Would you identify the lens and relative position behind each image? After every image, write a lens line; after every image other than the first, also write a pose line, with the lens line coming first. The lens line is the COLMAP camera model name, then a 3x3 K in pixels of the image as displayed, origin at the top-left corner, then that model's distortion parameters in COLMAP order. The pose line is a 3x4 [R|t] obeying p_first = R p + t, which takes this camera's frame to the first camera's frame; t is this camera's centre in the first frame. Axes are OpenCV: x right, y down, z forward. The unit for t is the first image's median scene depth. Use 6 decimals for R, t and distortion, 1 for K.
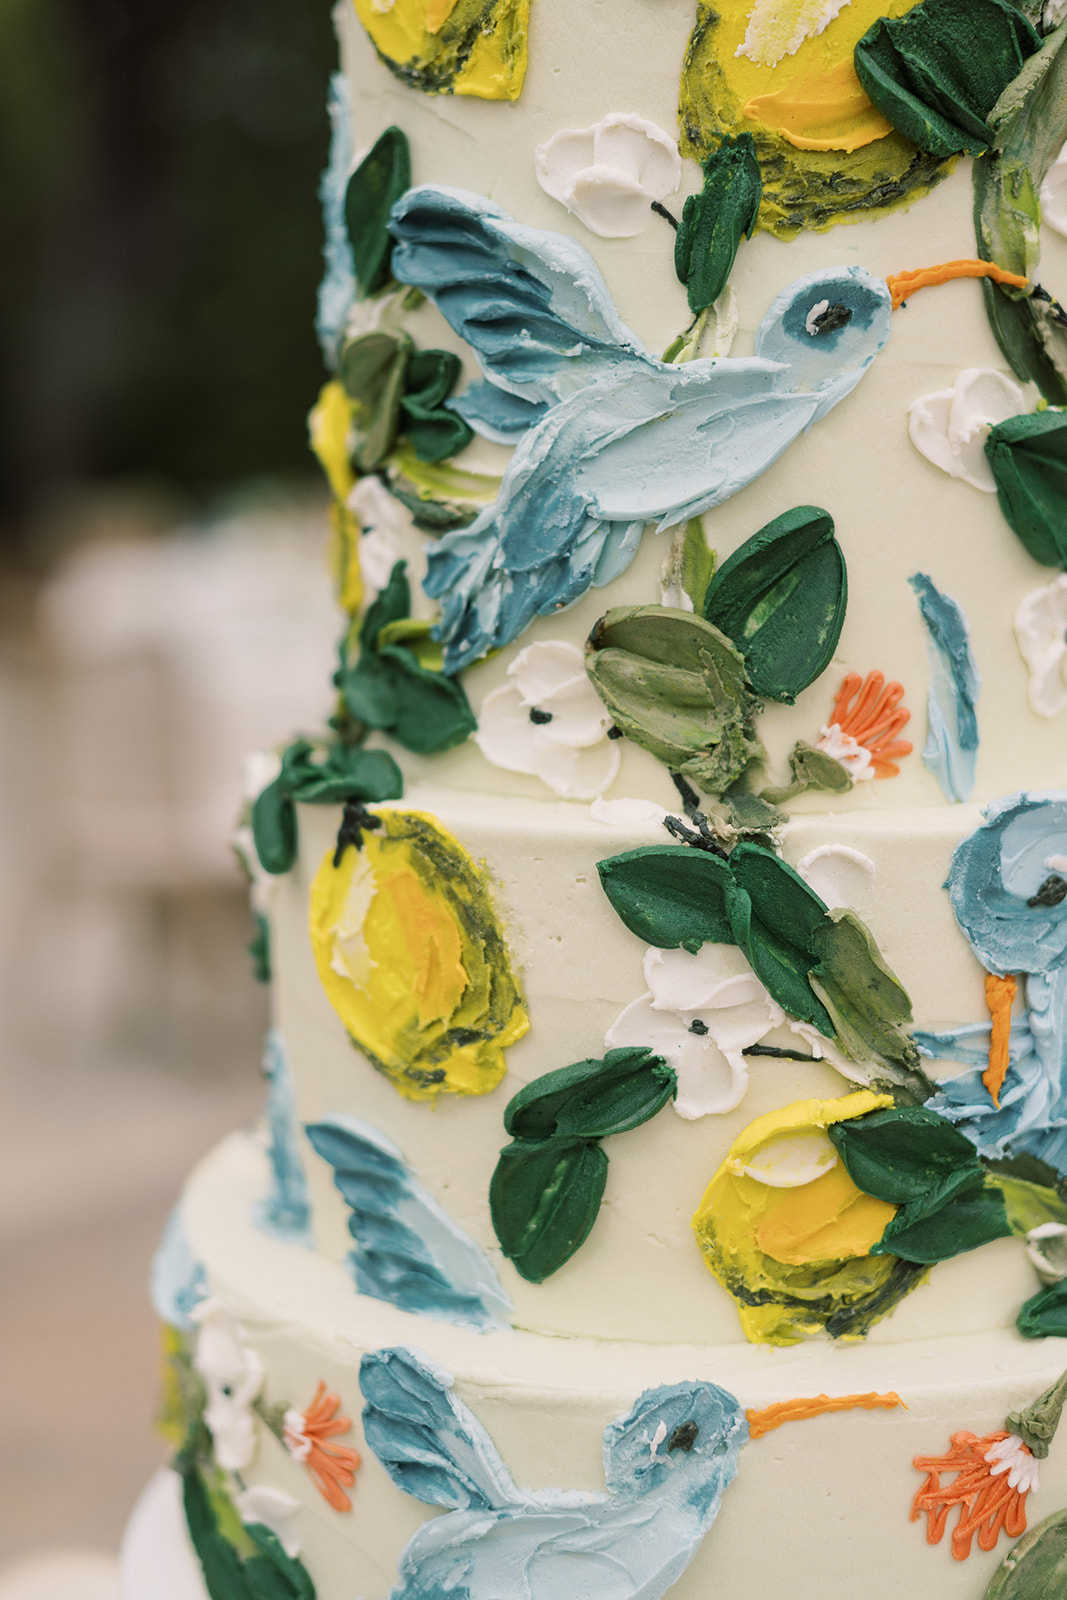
lens RADIAL K [[2763.2, 0, 533.5], [0, 2763.2, 800.0], [0, 0, 1]] dist [0.016552, 0.009113]
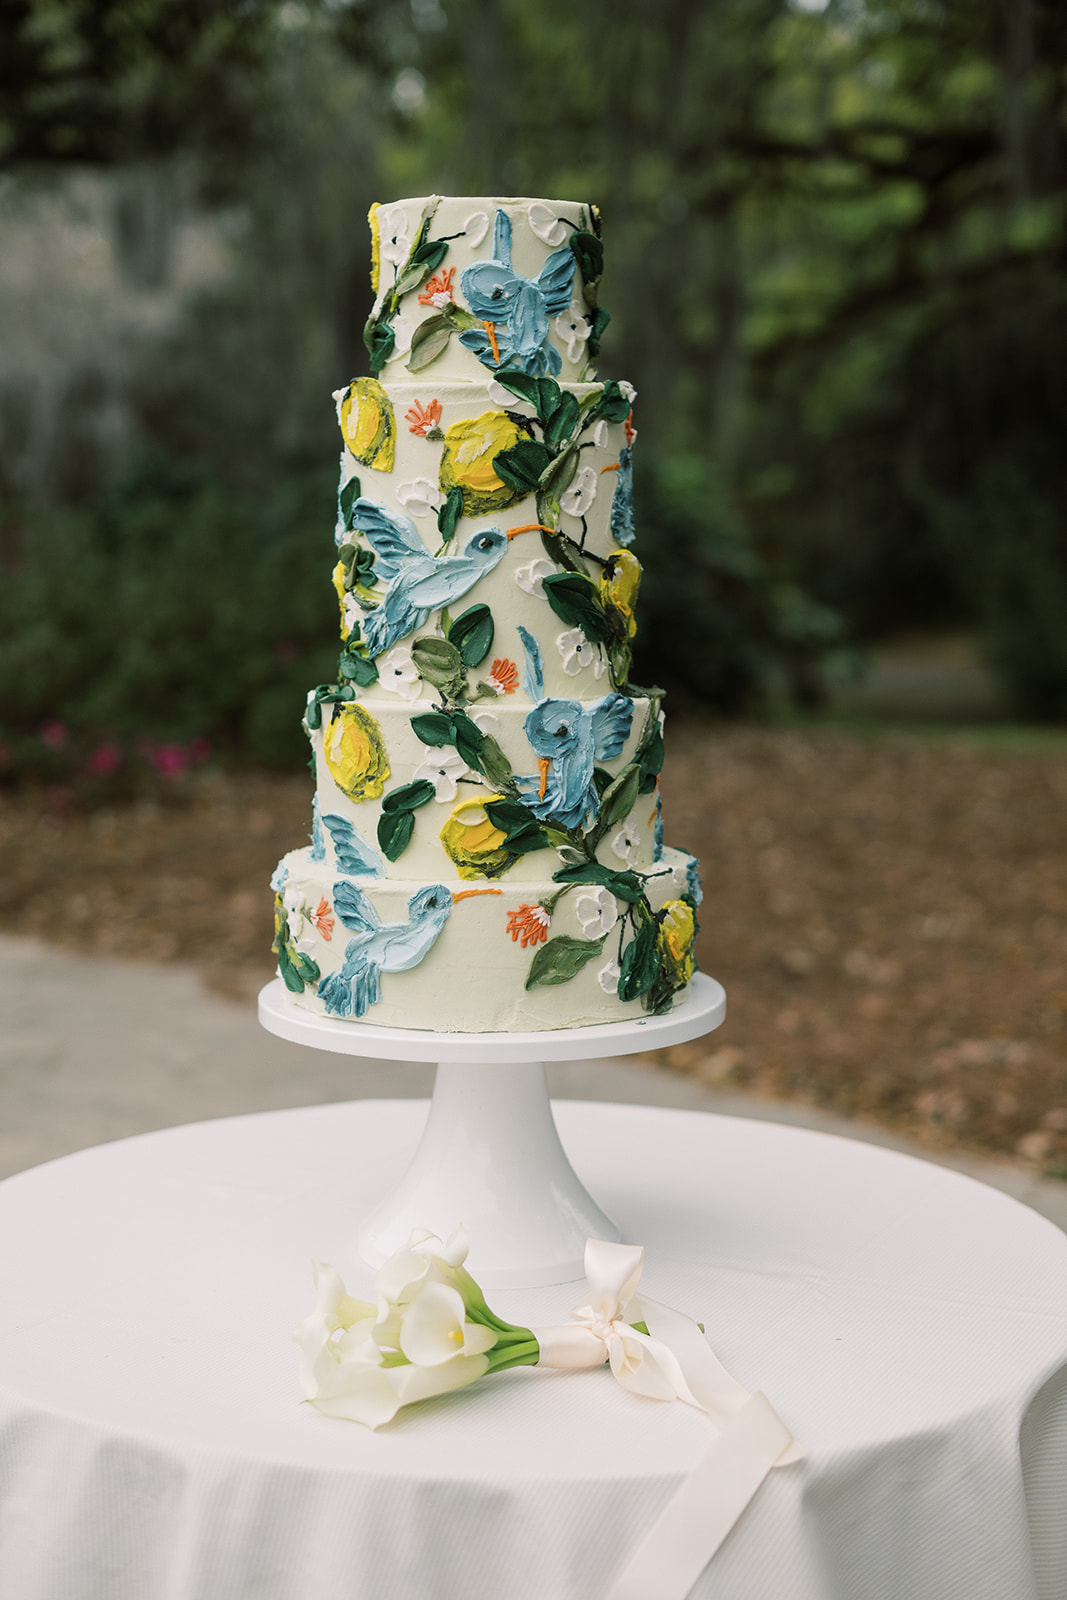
lens RADIAL K [[2763.2, 0, 533.5], [0, 2763.2, 800.0], [0, 0, 1]] dist [0.016552, 0.009113]
pose [[0.996596, 0.017125, -0.080647, 0.402965], [-0.019972, 0.999201, -0.034628, 0.214087], [0.079990, 0.036121, 0.996141, -2.022142]]
